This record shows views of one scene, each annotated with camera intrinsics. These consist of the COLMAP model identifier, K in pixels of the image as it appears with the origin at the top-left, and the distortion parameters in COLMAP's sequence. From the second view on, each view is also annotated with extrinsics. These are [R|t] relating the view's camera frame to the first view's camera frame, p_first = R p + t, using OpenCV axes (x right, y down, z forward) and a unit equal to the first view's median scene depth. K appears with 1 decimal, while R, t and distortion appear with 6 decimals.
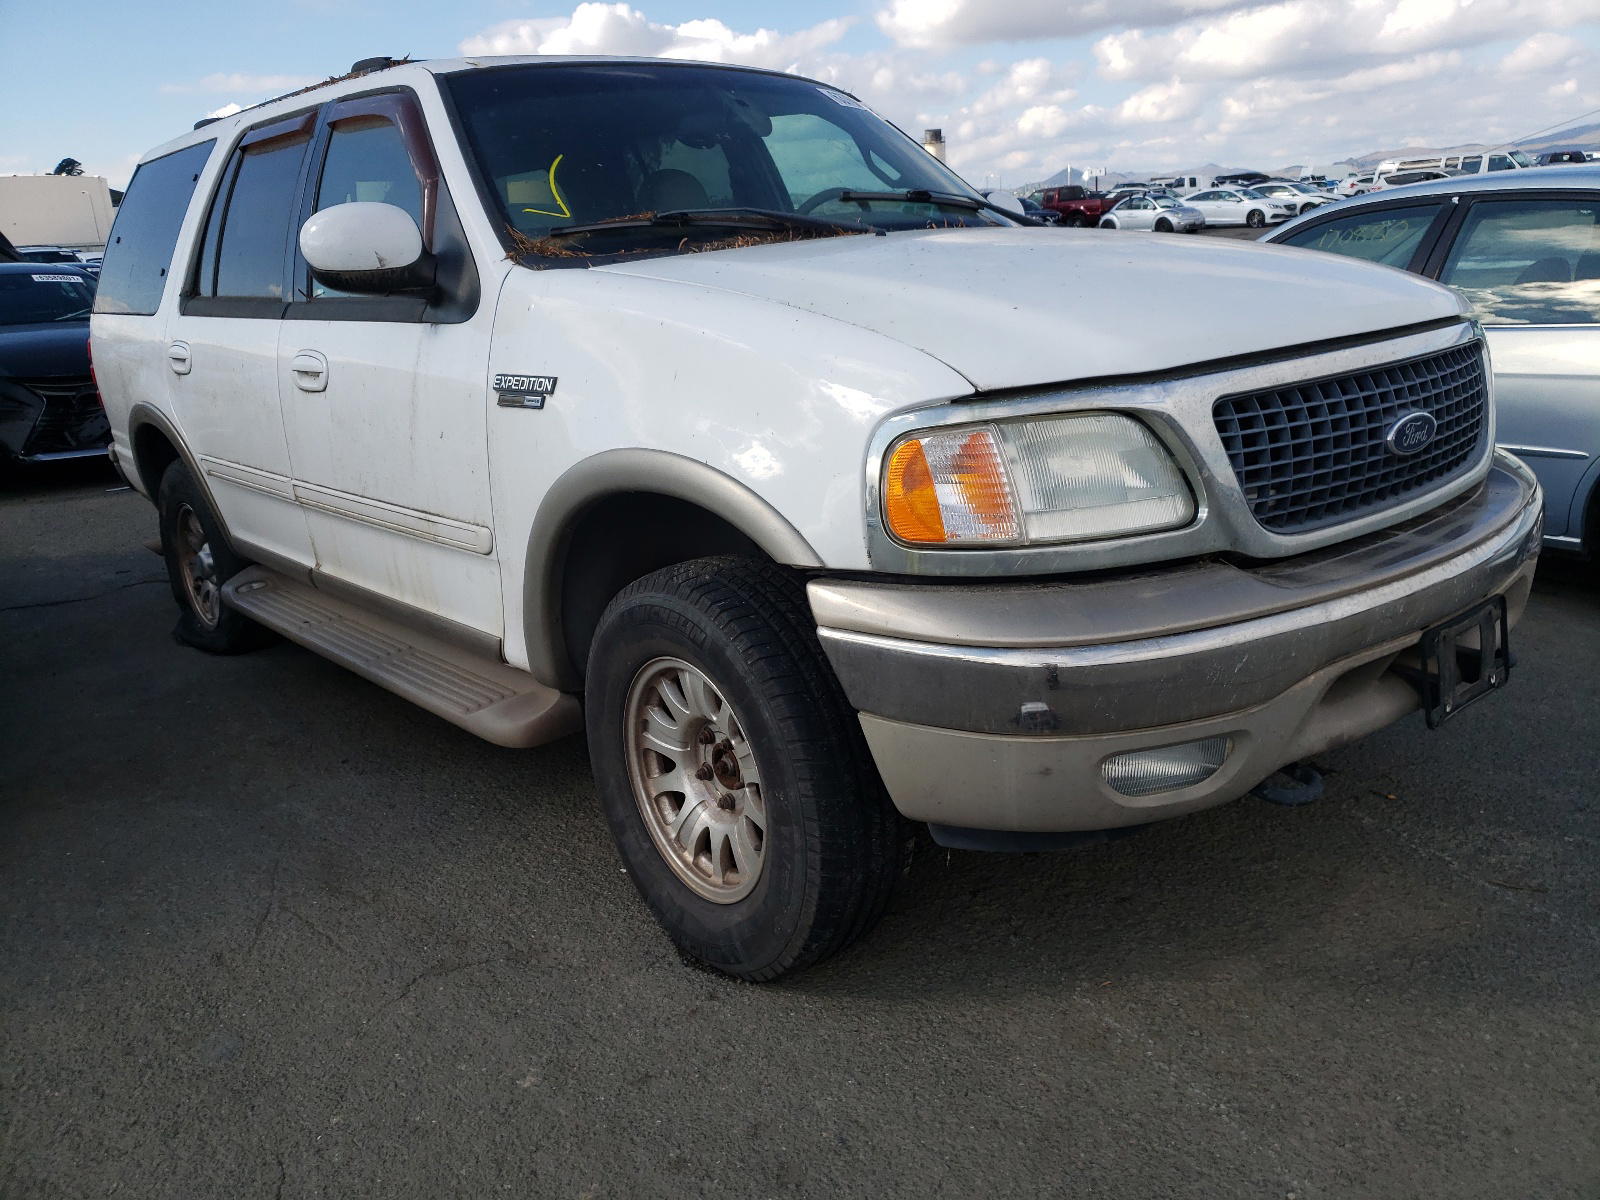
lens RADIAL K [[1322.0, 0, 800.0], [0, 1322.0, 600.0], [0, 0, 1]] dist [0.042656, -0.069200]
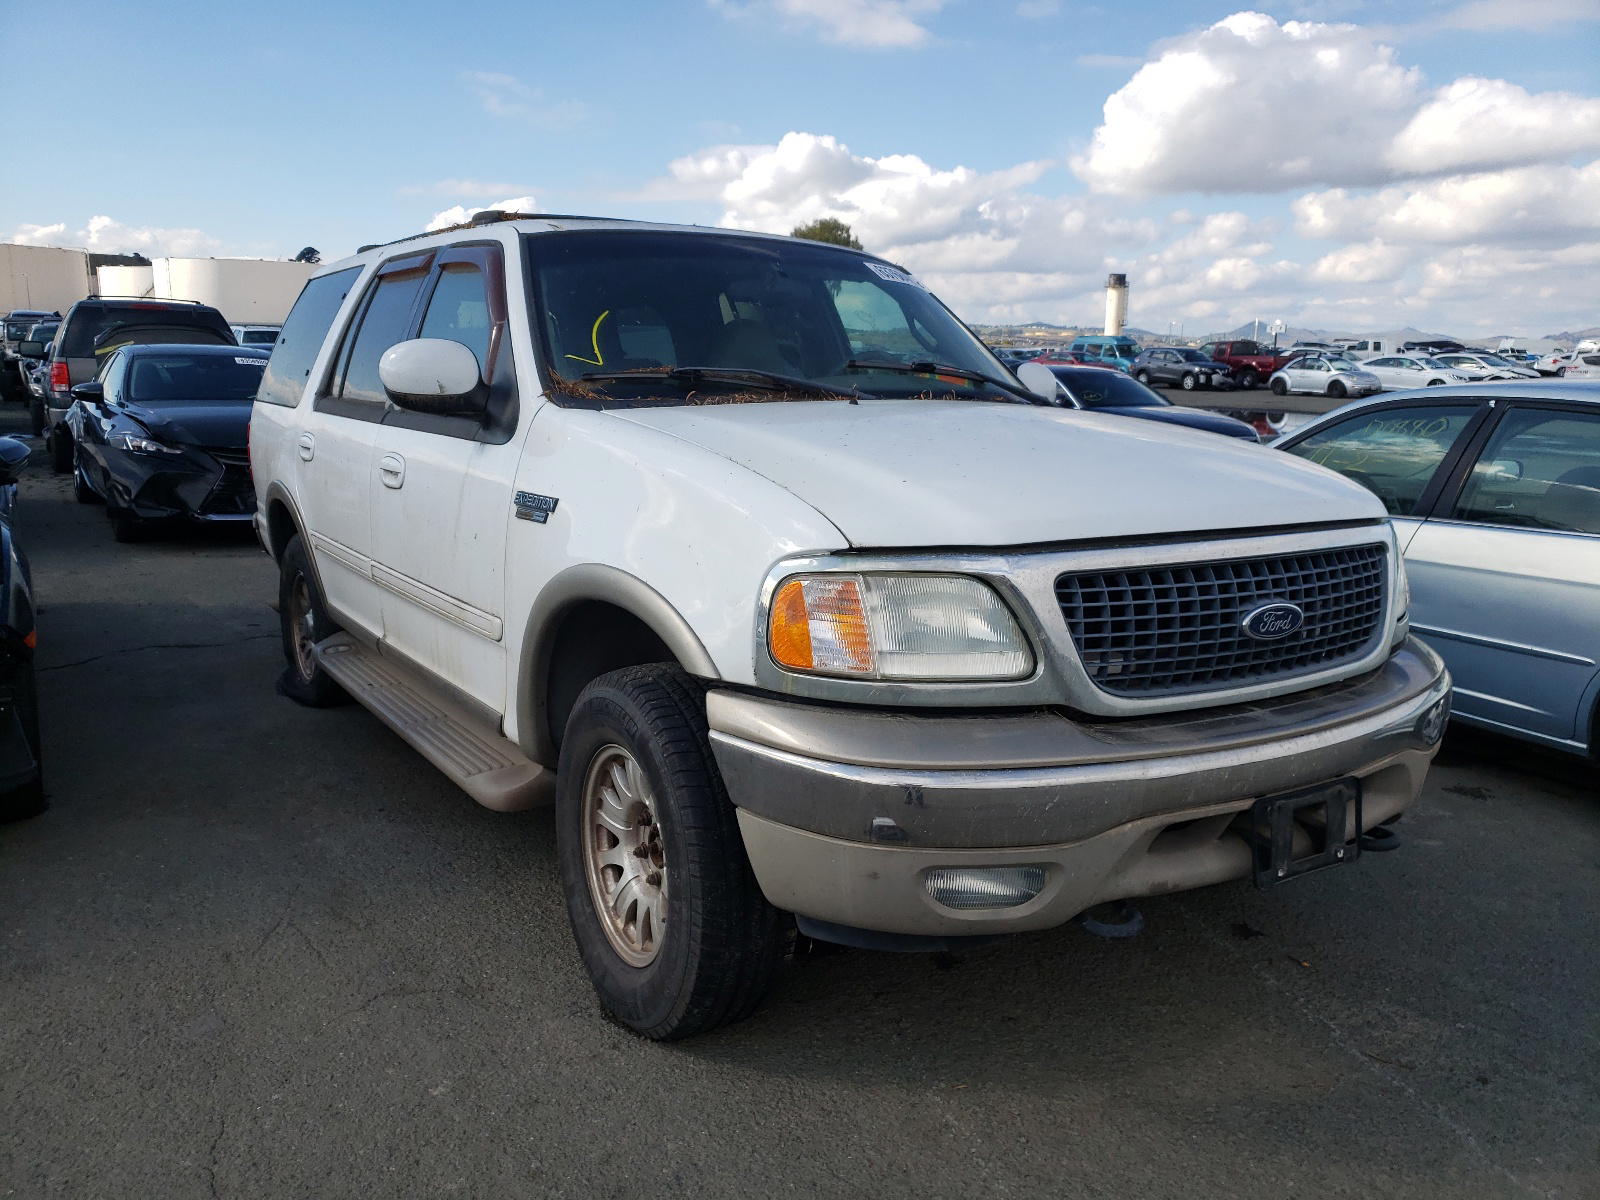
lens RADIAL K [[1368.9, 0, 800.0], [0, 1368.9, 600.0], [0, 0, 1]] dist [0.008713, 0.000053]
pose [[0.984924, 0.102818, -0.139119, 0.203517], [-0.114639, 0.990198, -0.079788, -0.005089], [0.129552, 0.094534, 0.987056, -0.167840]]
